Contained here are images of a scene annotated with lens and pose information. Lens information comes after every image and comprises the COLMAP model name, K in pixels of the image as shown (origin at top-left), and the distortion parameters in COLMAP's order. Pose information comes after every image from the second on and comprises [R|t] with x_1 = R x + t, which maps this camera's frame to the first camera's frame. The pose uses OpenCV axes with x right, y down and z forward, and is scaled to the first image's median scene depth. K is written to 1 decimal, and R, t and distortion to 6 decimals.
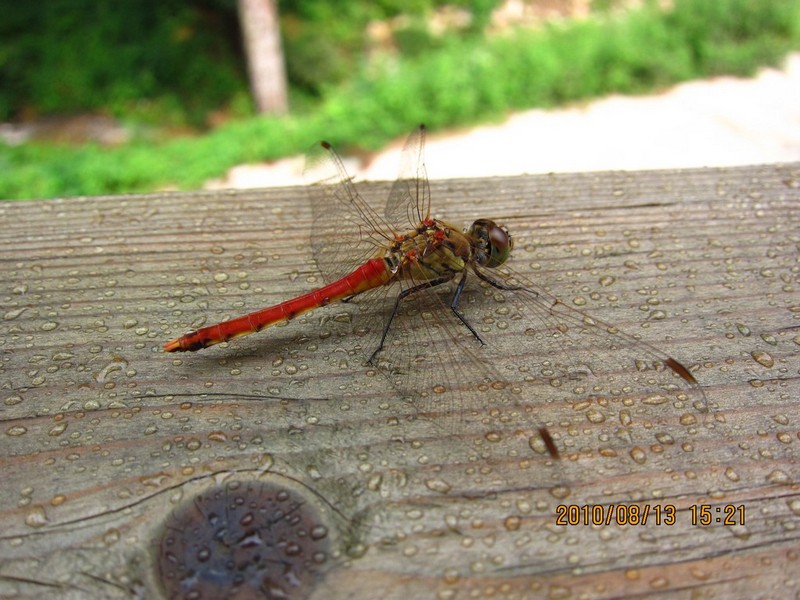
lens RADIAL K [[683.6, 0, 400.0], [0, 683.6, 300.0], [0, 0, 1]] dist [-0.038424, 0.007680]
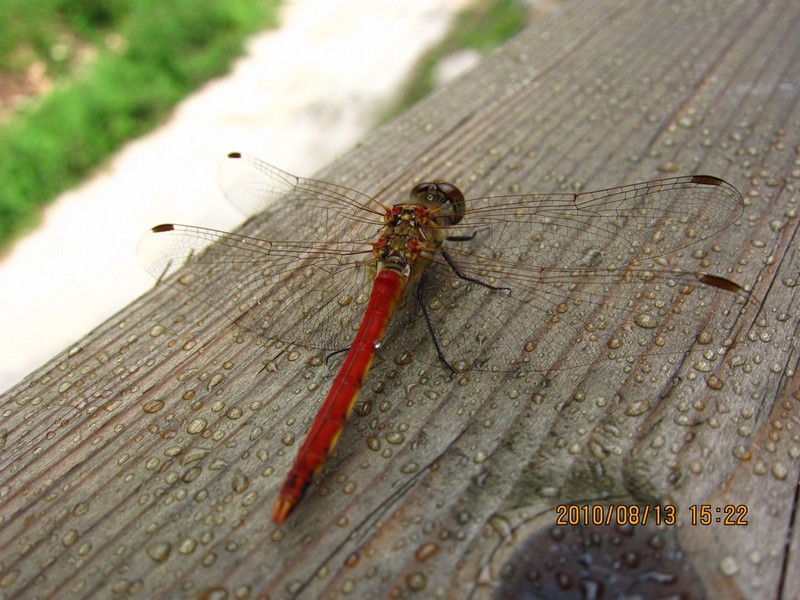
lens RADIAL K [[683.6, 0, 400.0], [0, 683.6, 300.0], [0, 0, 1]] dist [-0.038424, 0.007680]
pose [[0.671785, -0.538428, 0.508725, -0.458109], [0.565445, 0.816392, 0.117373, -0.117824], [-0.478516, 0.208806, 0.852891, 0.269675]]
